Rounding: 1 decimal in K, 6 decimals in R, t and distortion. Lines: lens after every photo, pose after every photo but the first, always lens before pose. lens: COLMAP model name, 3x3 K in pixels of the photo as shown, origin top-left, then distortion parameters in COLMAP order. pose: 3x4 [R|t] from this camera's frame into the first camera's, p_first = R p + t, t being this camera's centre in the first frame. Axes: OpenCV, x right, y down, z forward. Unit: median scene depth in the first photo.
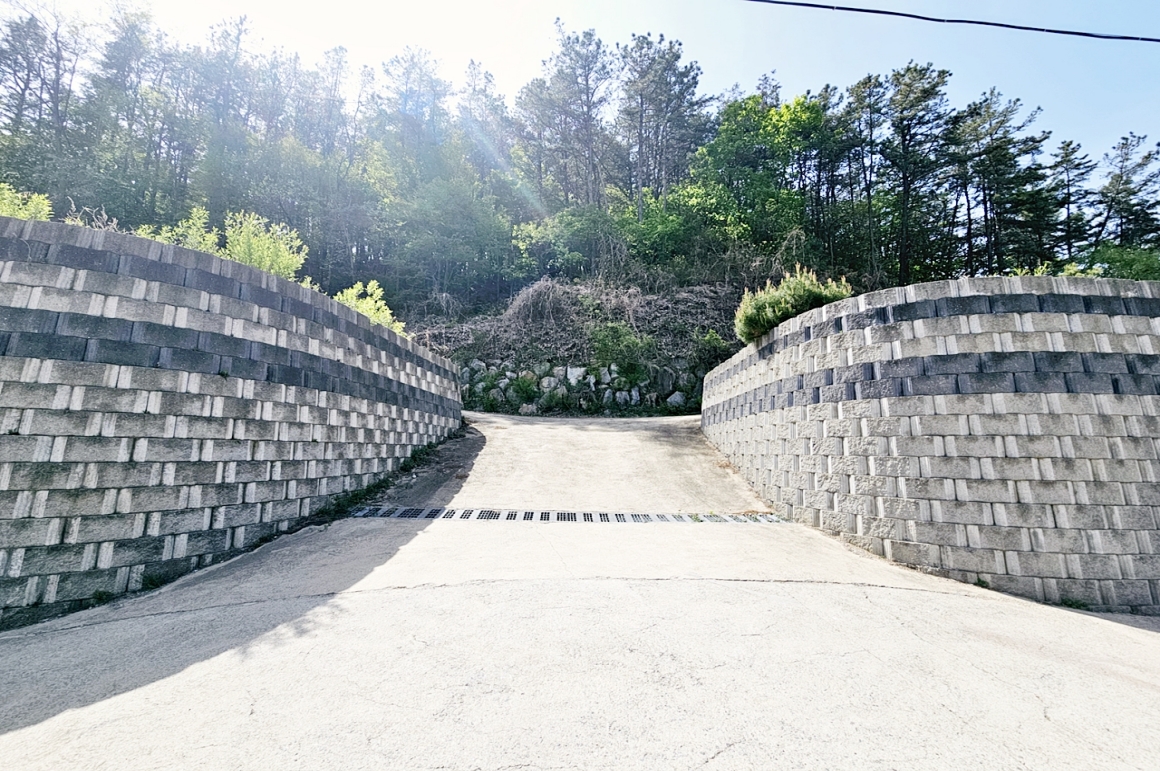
lens RADIAL K [[473.6, 0, 579.8], [0, 473.6, 372.9], [0, 0, 1]] dist [0.000001, 0.002263]
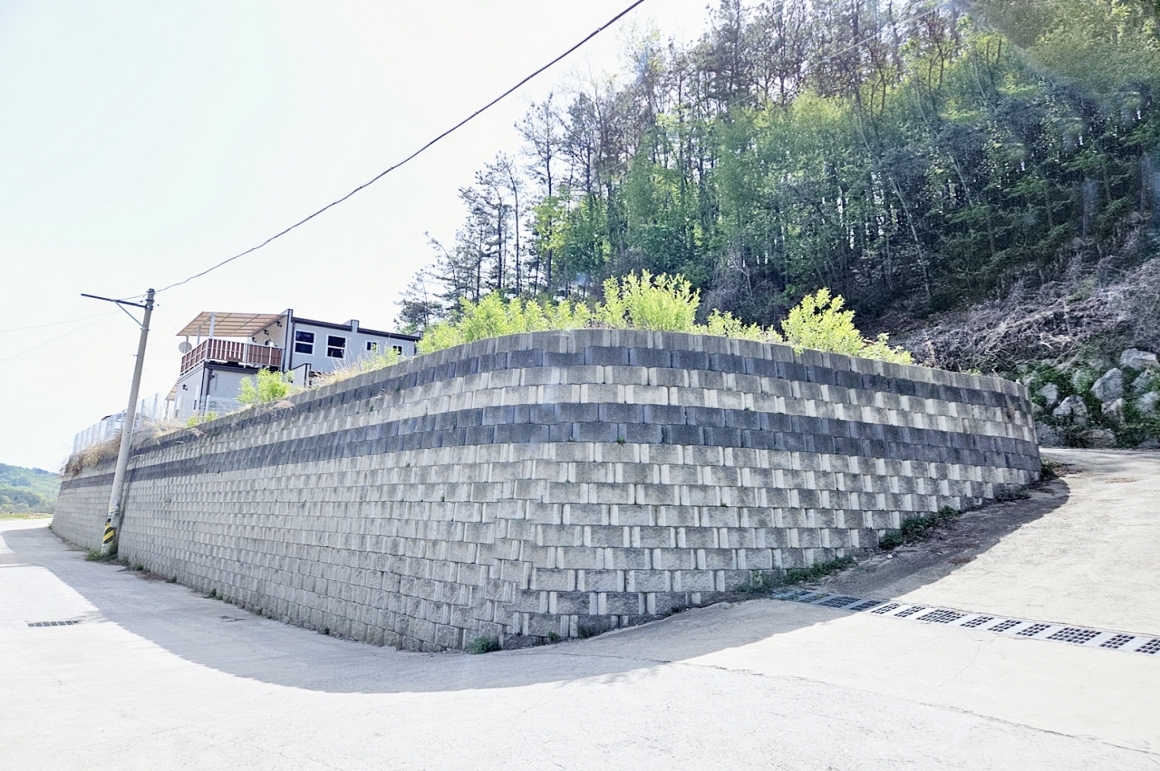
lens RADIAL K [[761.4, 0, 572.3], [0, 761.4, 380.5], [0, 0, 1]] dist [0.095966, -0.080724]
pose [[0.565155, -0.143334, -0.812437, 0.537955], [0.127474, 0.988136, -0.085657, 0.000876], [0.815077, -0.055155, 0.576722, -0.037617]]
